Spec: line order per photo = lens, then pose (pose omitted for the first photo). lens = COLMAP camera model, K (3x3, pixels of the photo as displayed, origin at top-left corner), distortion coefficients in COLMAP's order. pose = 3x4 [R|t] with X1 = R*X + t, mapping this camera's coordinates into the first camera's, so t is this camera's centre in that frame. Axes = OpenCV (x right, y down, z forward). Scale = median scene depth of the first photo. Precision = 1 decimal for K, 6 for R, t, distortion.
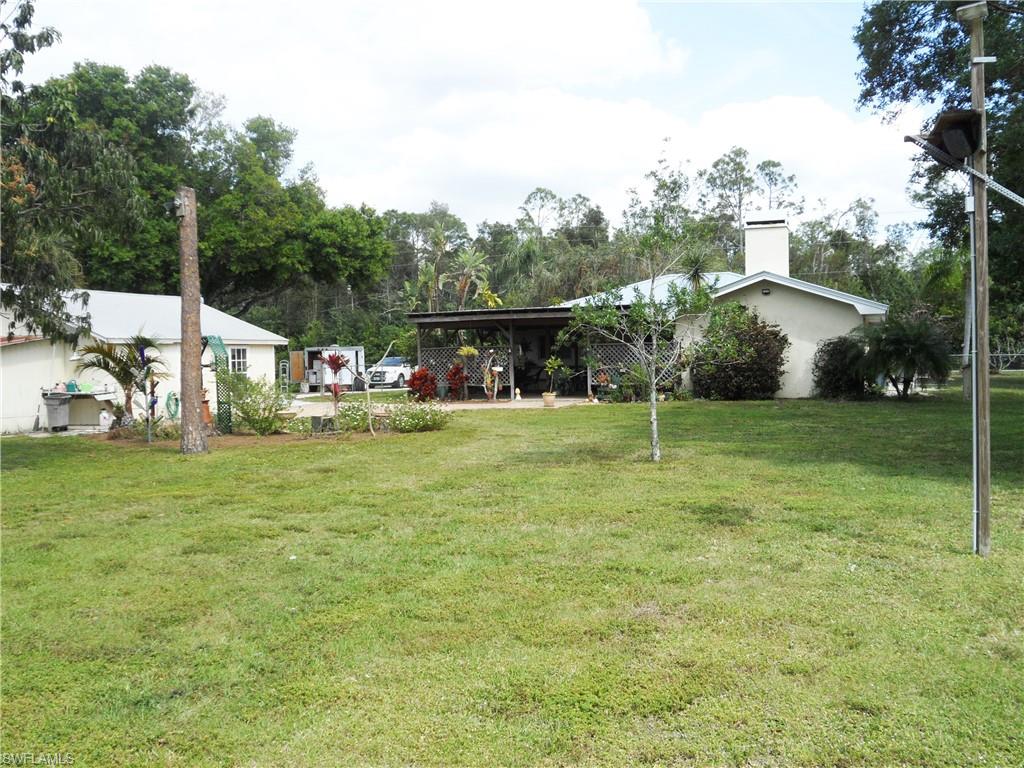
lens RADIAL K [[1065.5, 0, 512.0], [0, 1065.5, 384.0], [0, 0, 1]] dist [-0.007211, 0.160652]
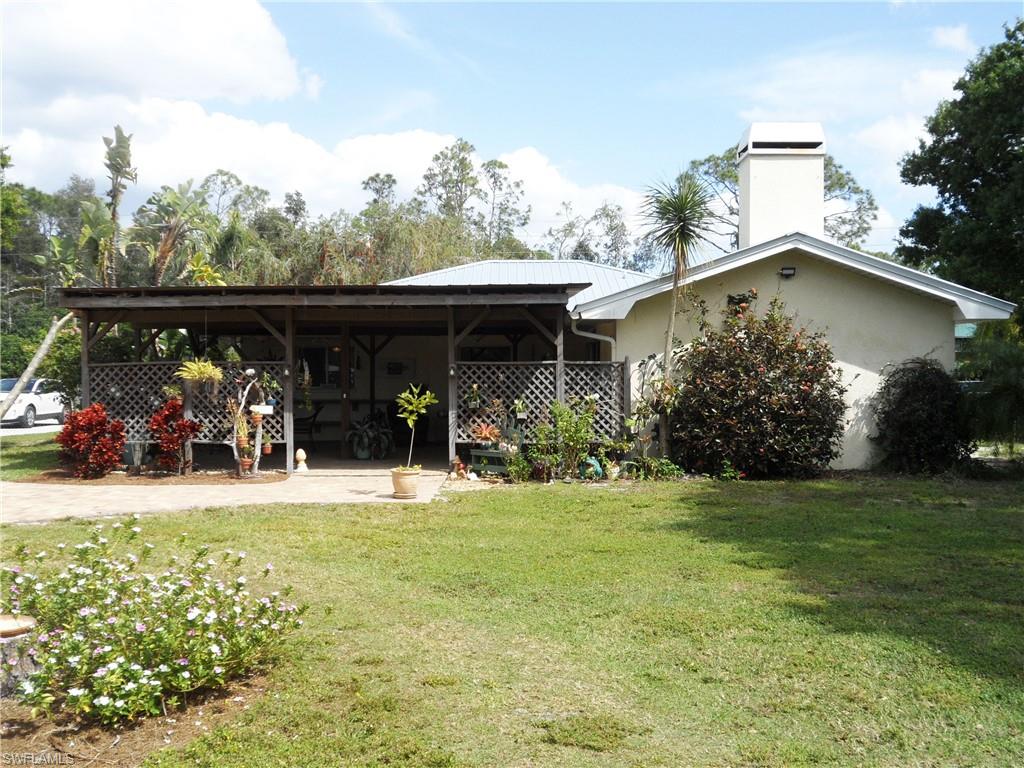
lens RADIAL K [[1065.5, 0, 512.0], [0, 1065.5, 384.0], [0, 0, 1]] dist [-0.007211, 0.160652]
pose [[0.947216, 0.017423, 0.320123, -0.060595], [-0.009922, 0.999637, -0.025046, -0.014488], [-0.320443, 0.020547, 0.947045, 0.501129]]
